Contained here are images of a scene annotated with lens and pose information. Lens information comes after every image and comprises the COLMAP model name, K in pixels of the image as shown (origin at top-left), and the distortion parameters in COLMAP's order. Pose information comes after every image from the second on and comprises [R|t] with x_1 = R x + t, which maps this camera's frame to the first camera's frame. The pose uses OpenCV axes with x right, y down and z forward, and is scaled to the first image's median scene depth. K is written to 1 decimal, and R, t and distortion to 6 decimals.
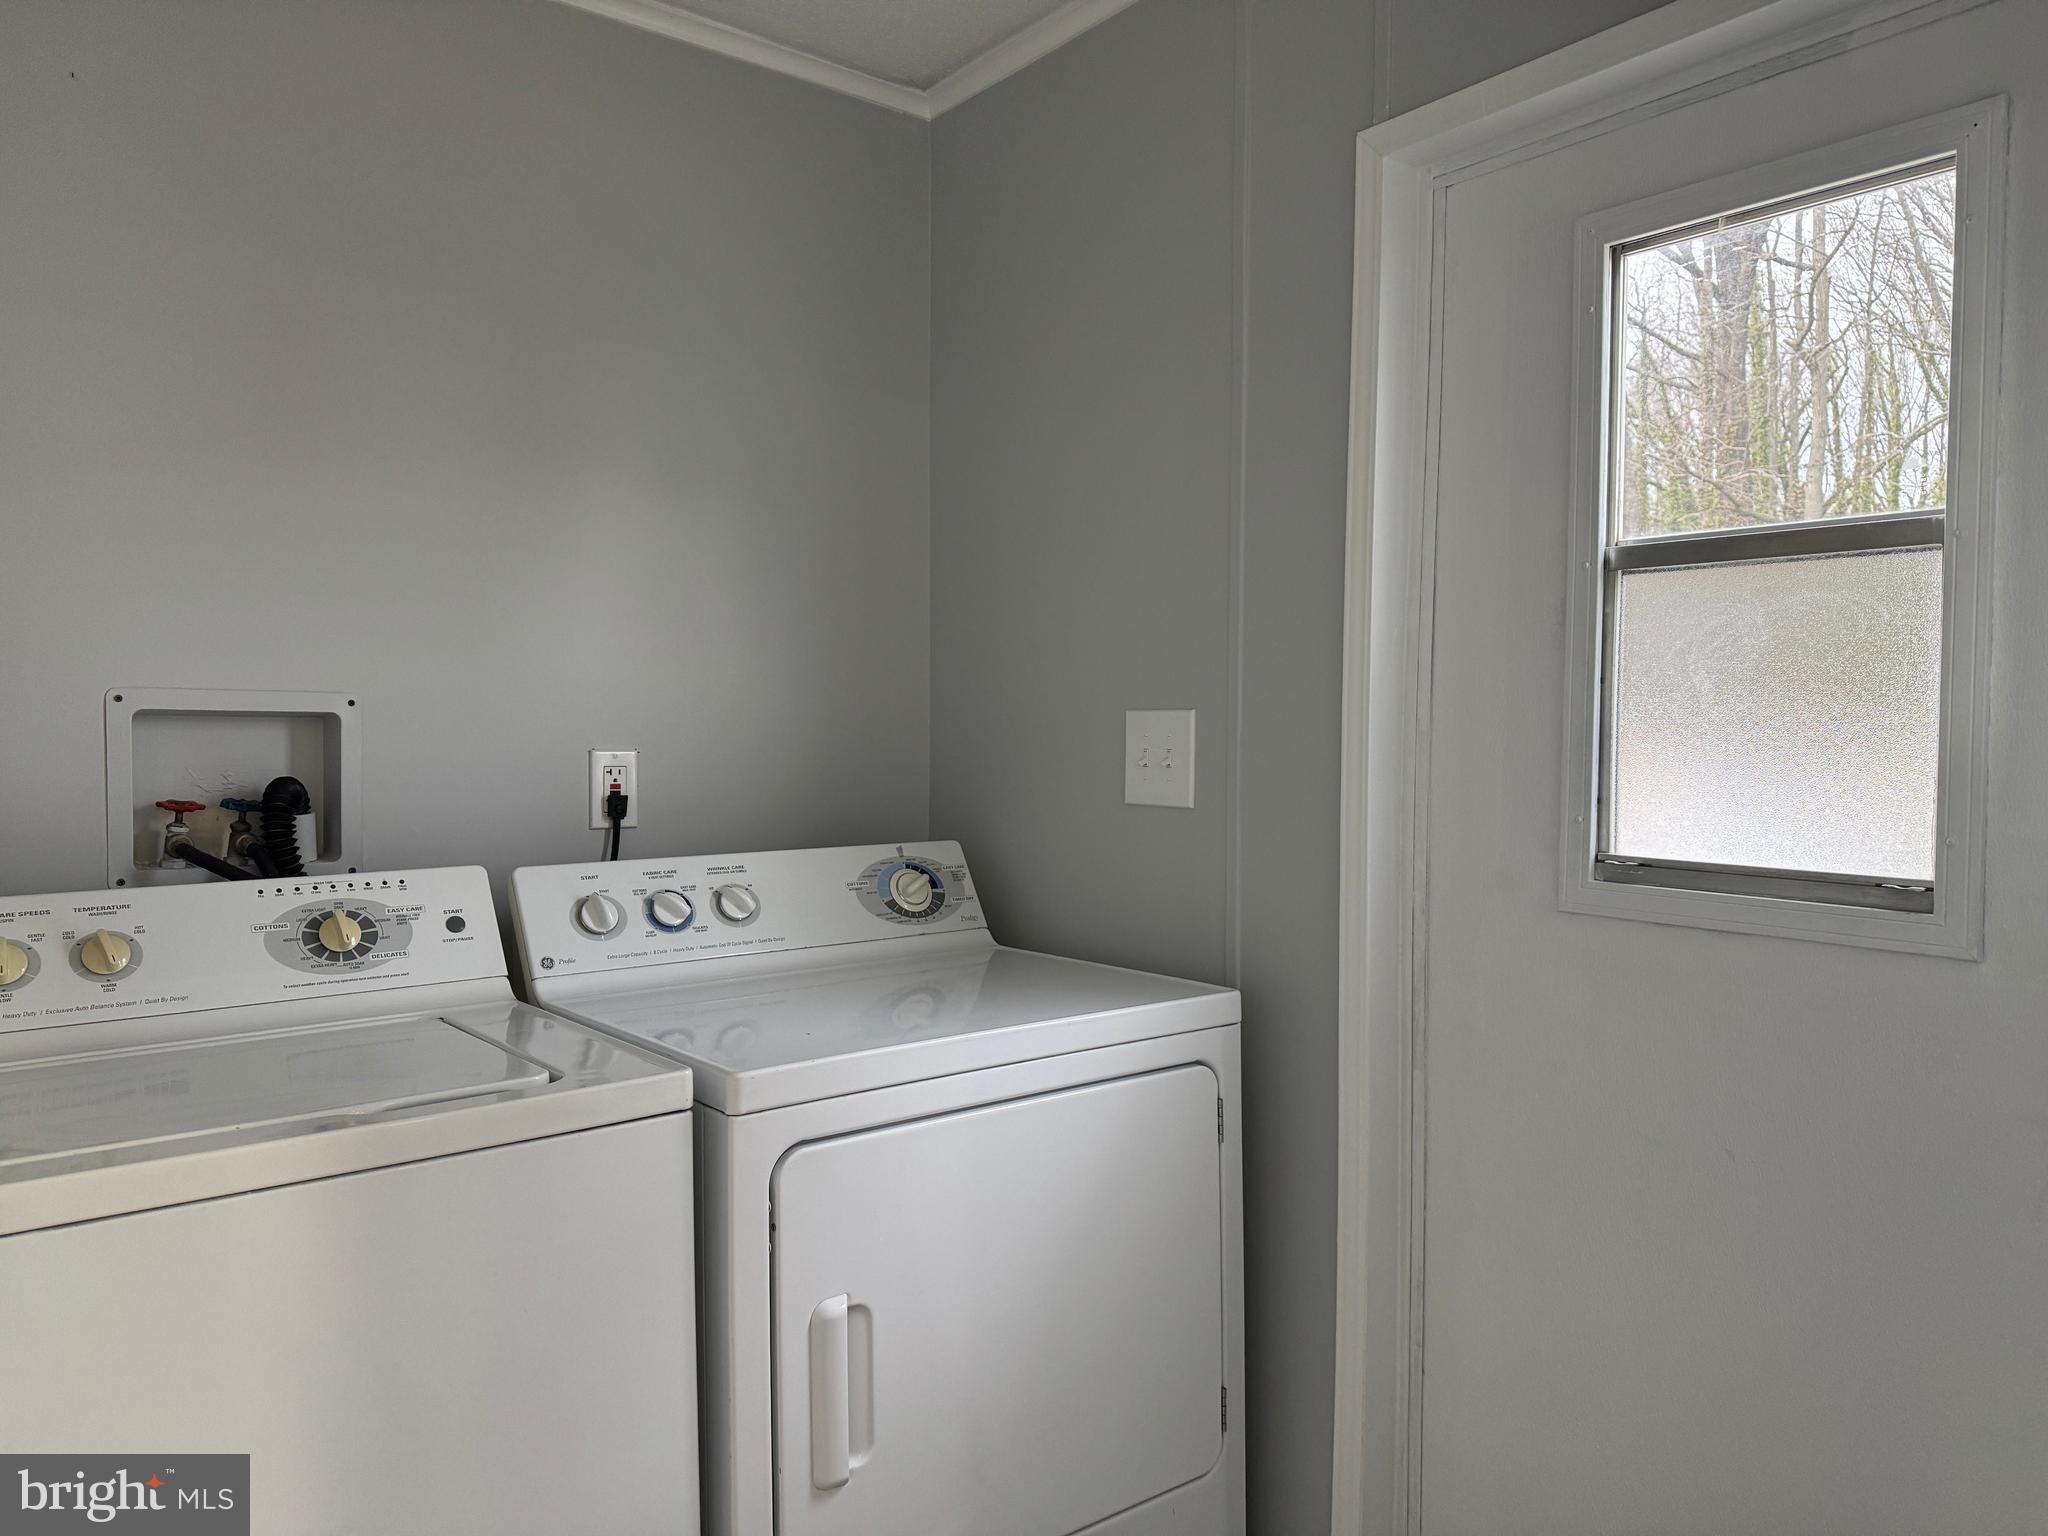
lens RADIAL K [[1431.0, 0, 1018.9], [0, 1431.0, 774.9], [0, 0, 1]] dist [0.118113, -0.201132]
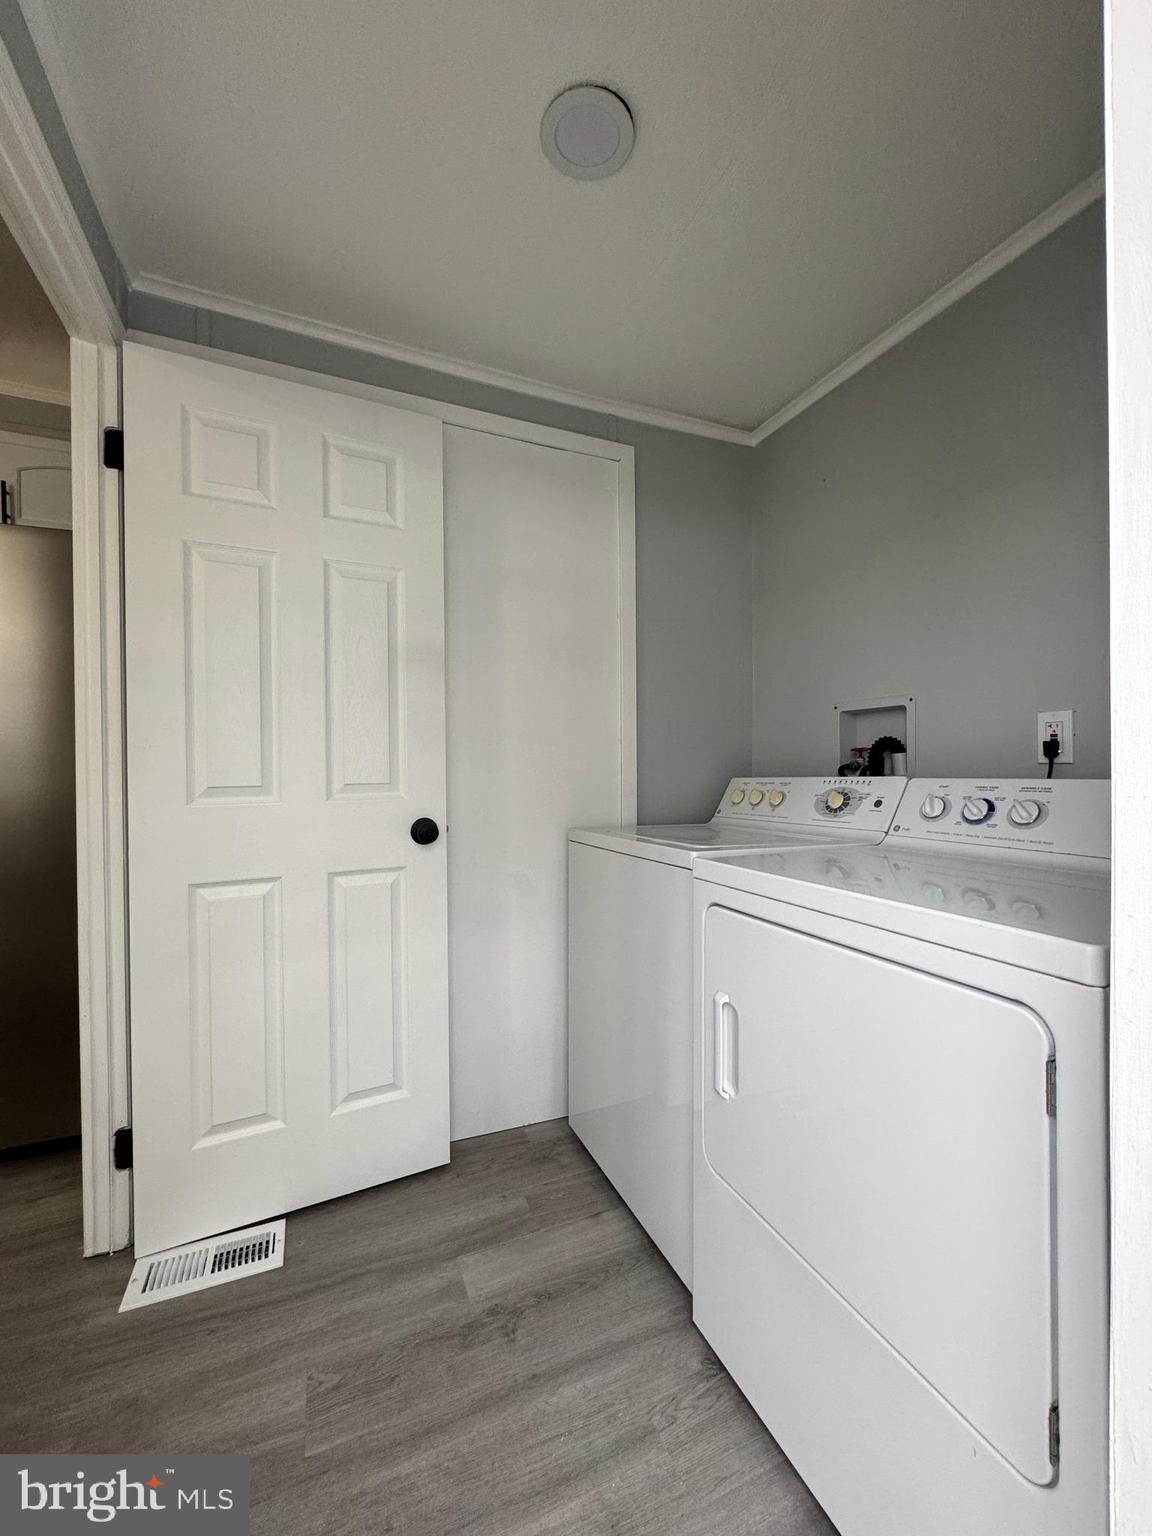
lens RADIAL K [[616.6, 0, 576.0], [0, 616.6, 768.0], [0, 0, 1]] dist [-0.001341, -0.000104]
pose [[-0.252696, 0.000925, -0.967545, 0.538217], [-0.018065, 0.999821, 0.005674, 0.054400], [0.967377, 0.018912, -0.252634, 0.786787]]
